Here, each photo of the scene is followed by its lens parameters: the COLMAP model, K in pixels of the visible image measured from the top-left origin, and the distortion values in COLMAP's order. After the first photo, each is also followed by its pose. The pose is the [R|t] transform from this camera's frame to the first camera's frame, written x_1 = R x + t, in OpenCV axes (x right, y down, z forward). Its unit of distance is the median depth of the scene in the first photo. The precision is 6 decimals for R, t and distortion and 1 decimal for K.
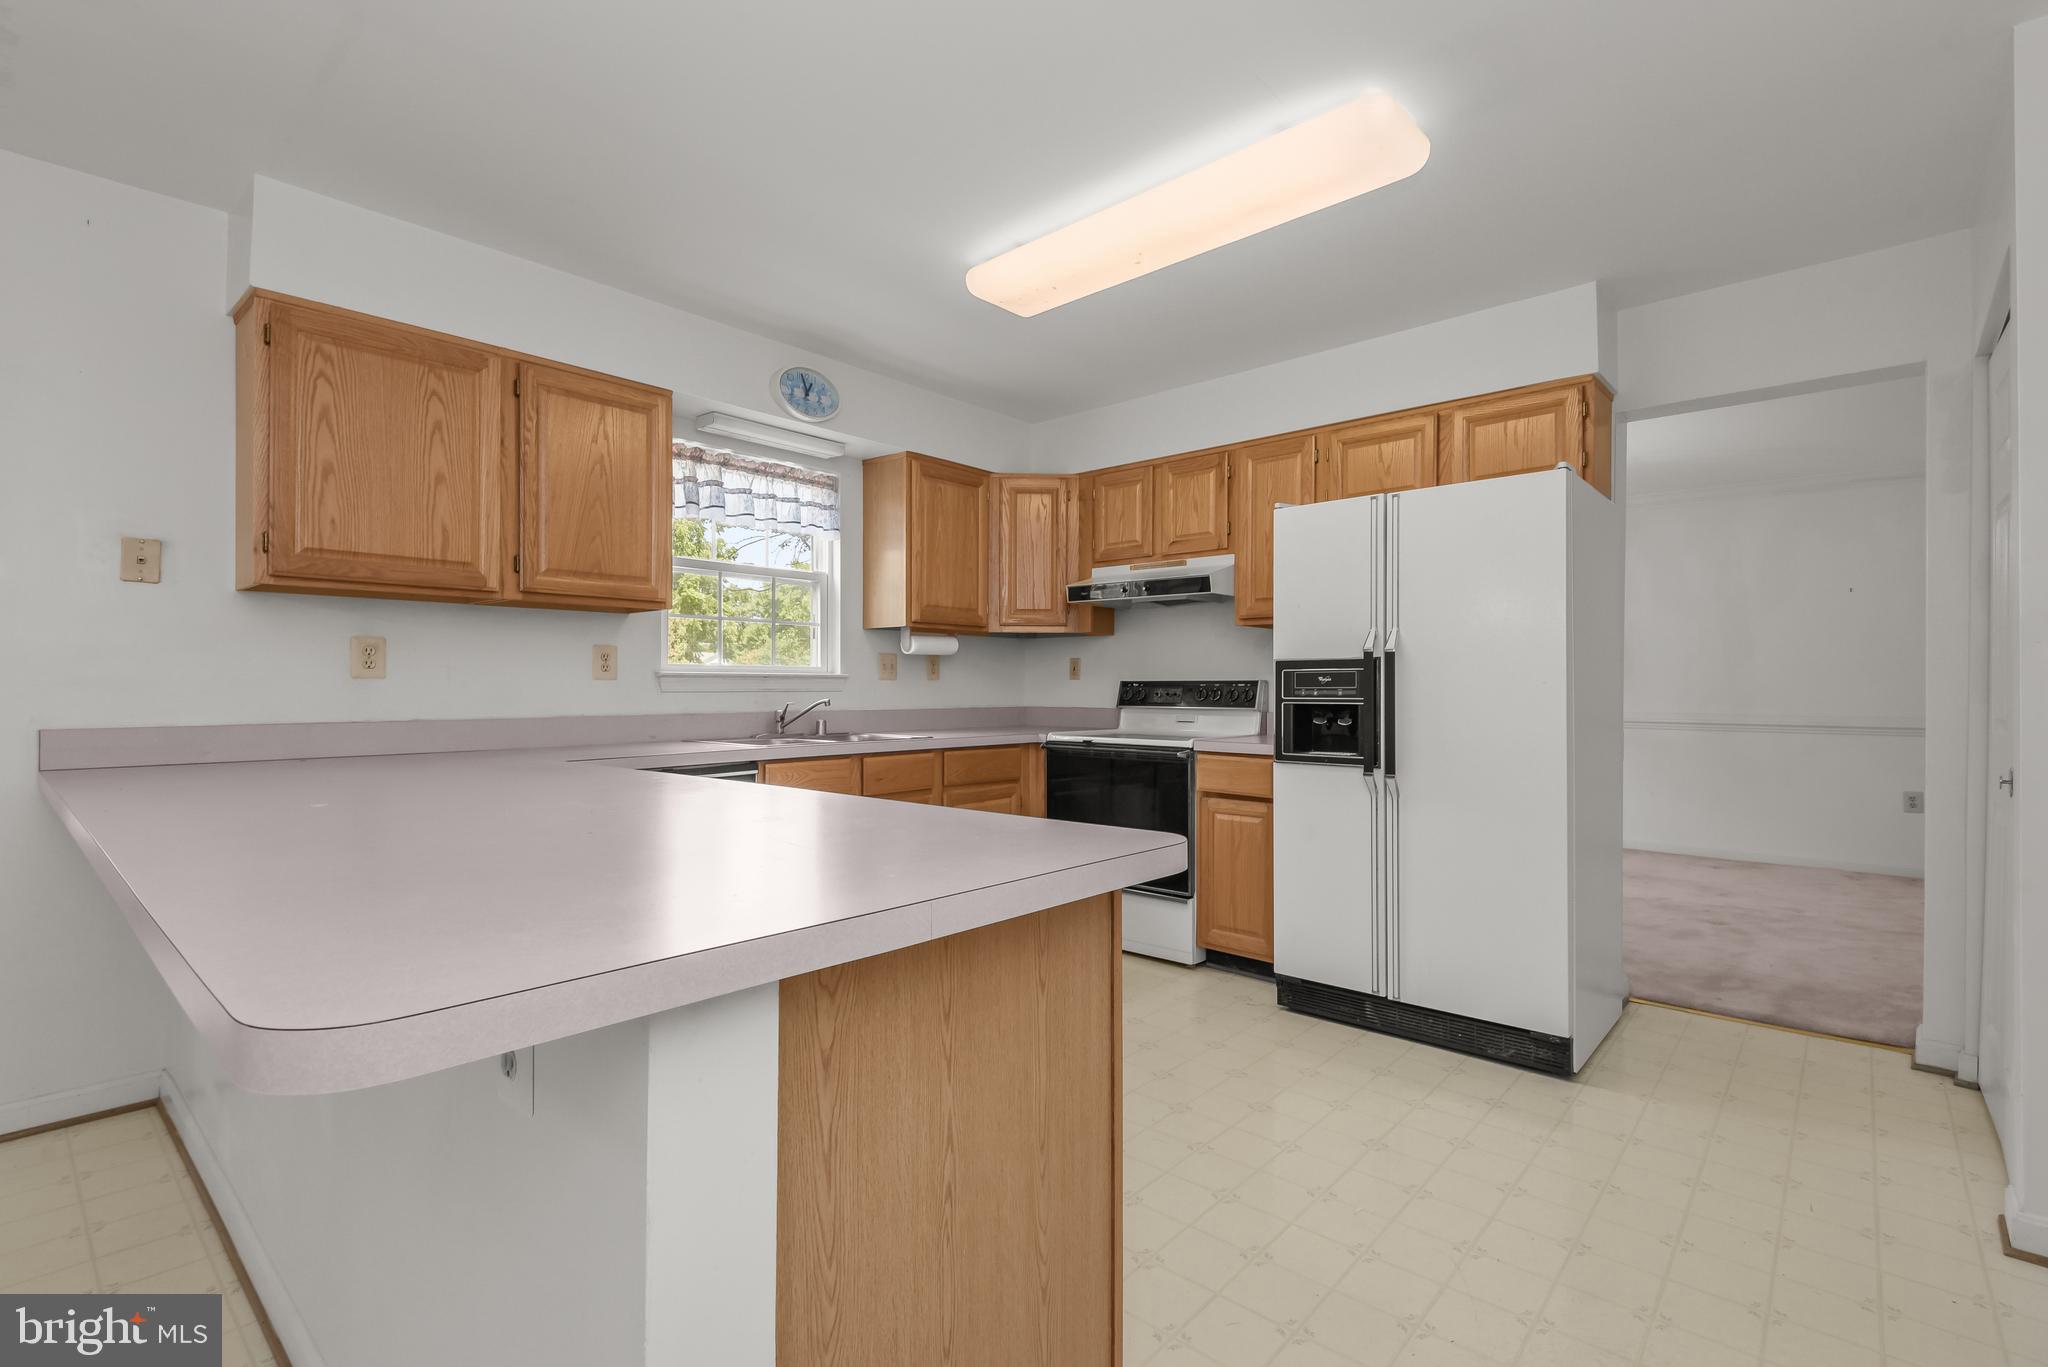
lens RADIAL K [[934.0, 0, 1016.8], [0, 934.0, 676.1], [0, 0, 1]] dist [0.041291, -0.035361]
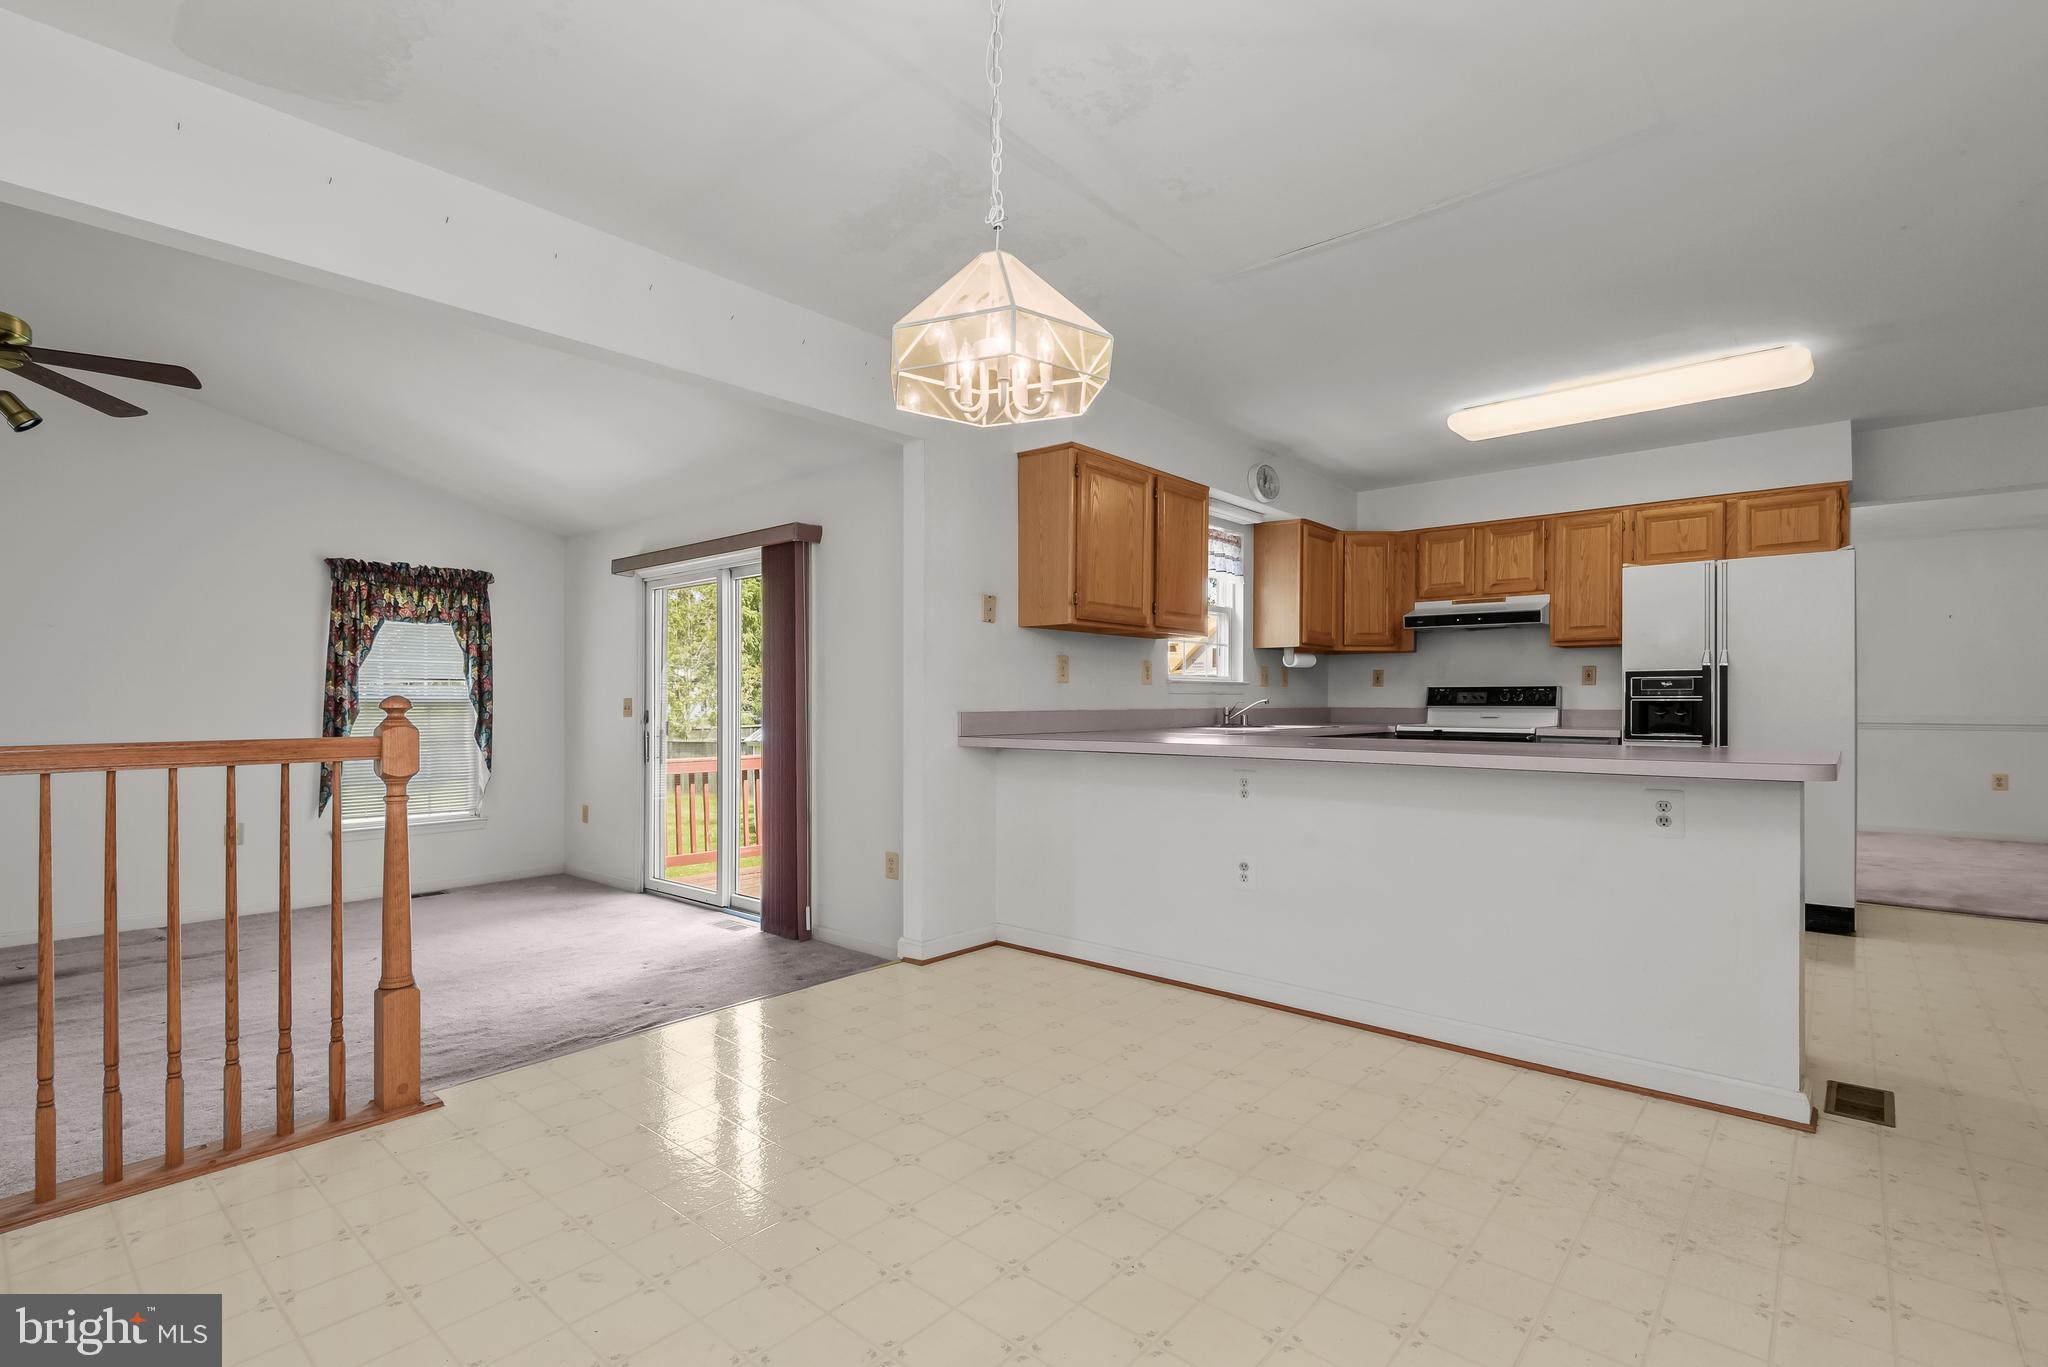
lens RADIAL K [[937.9, 0, 1018.8], [0, 937.9, 700.8], [0, 0, 1]] dist [0.003229, -0.000616]
pose [[0.999946, -0.000288, 0.010381, -0.558045], [0.000142, 0.999900, 0.014129, 0.006740], [-0.010384, -0.014127, 0.999846, -0.373426]]
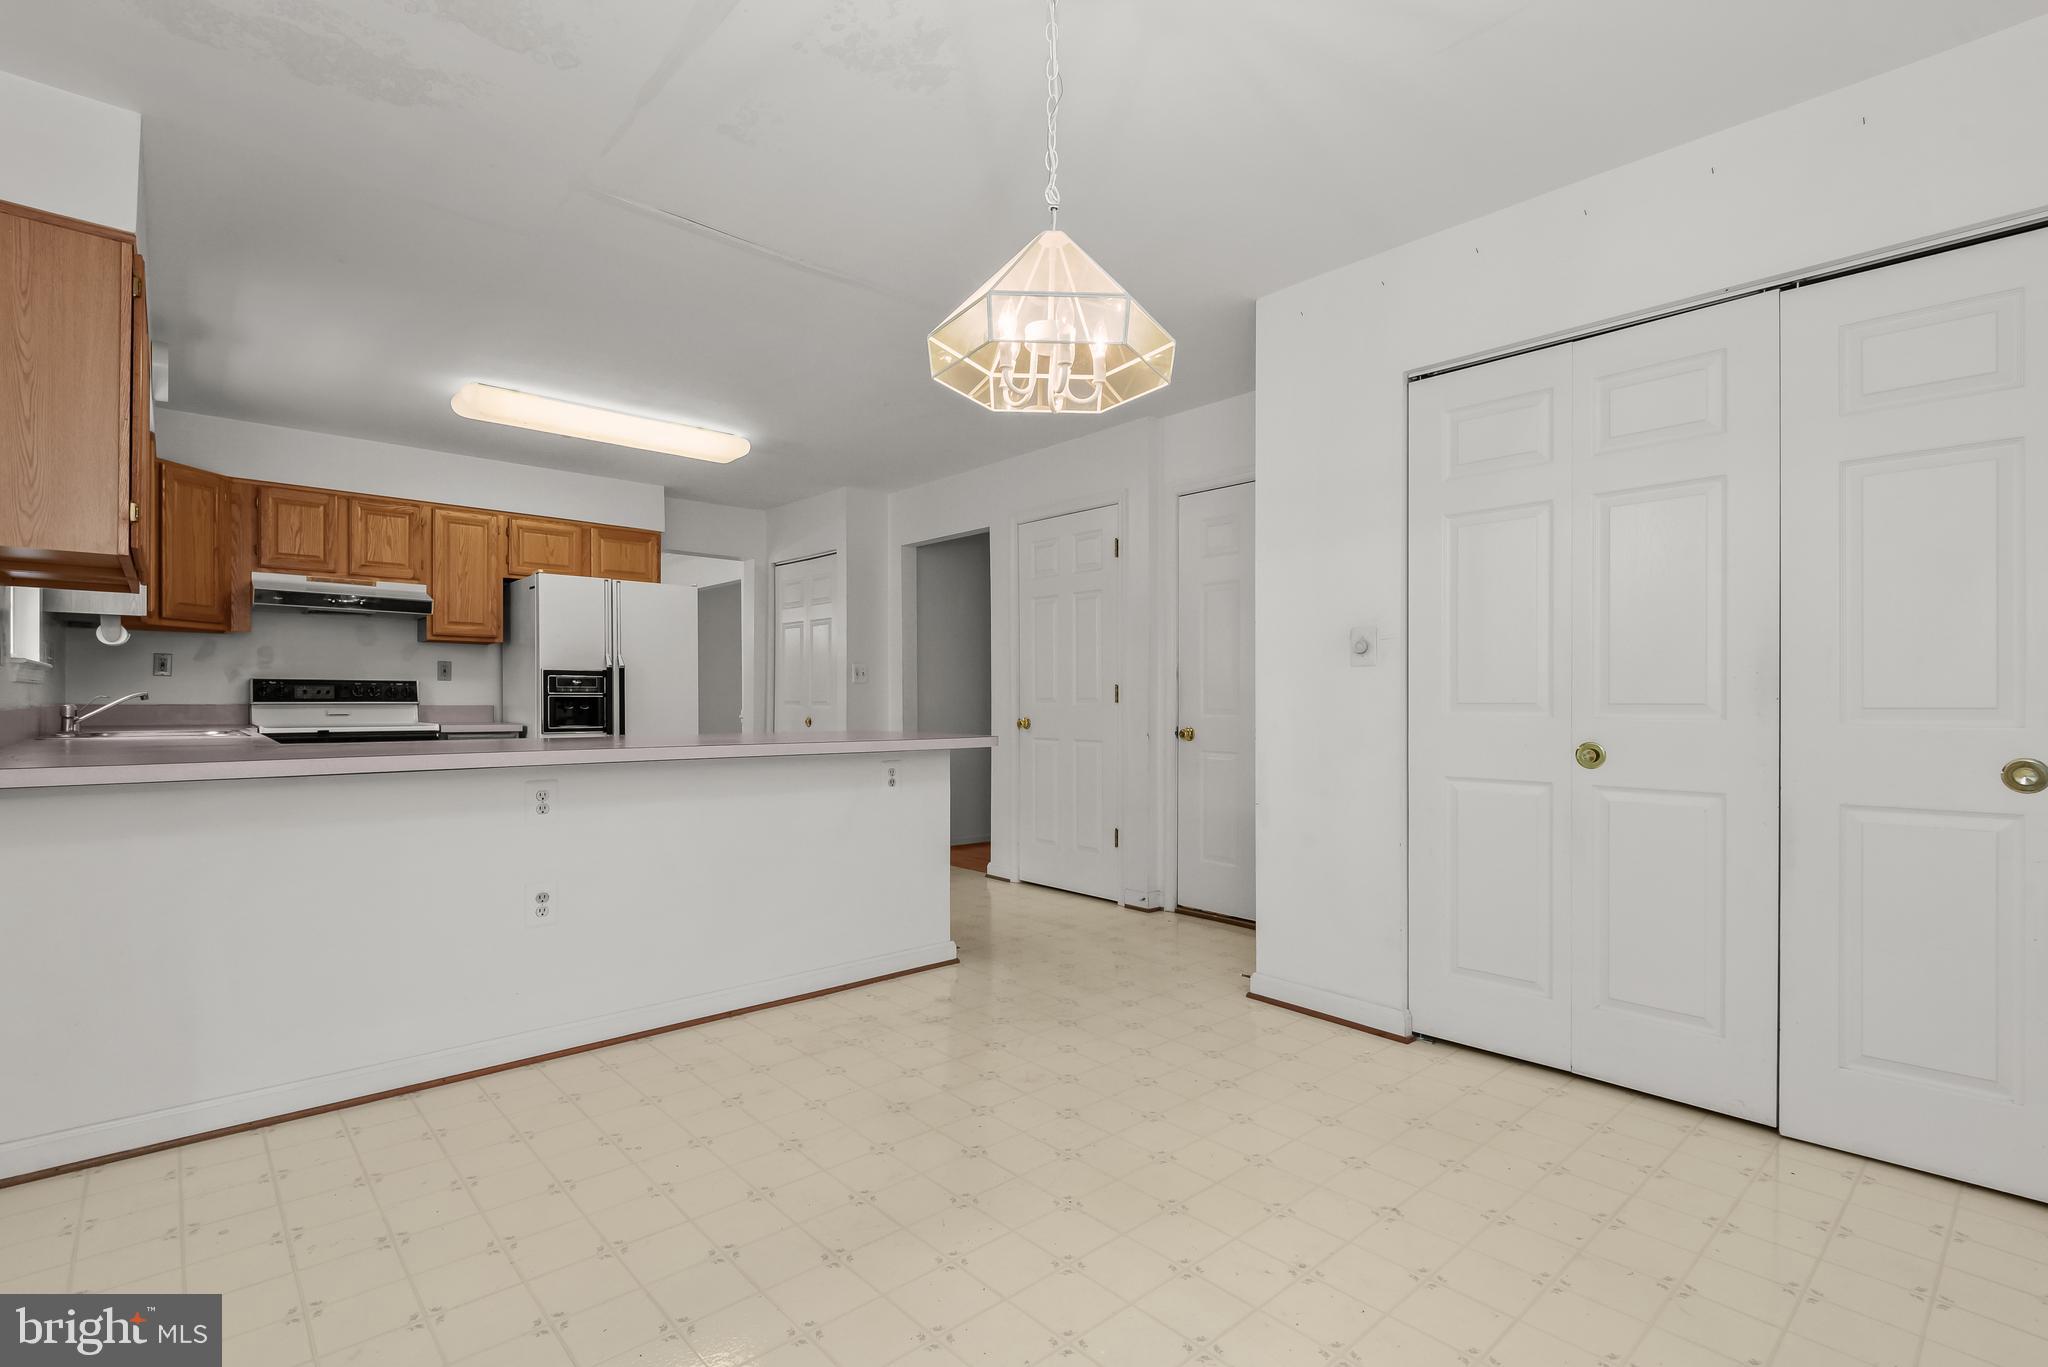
lens RADIAL K [[936.4, 0, 1013.0], [0, 936.4, 697.1], [0, 0, 1]] dist [0.009153, -0.000790]
pose [[0.116984, 0.002331, 0.993131, -0.976549], [-0.017747, 0.999842, -0.000257, 0.013077], [-0.992975, -0.017595, 0.117007, 0.021049]]
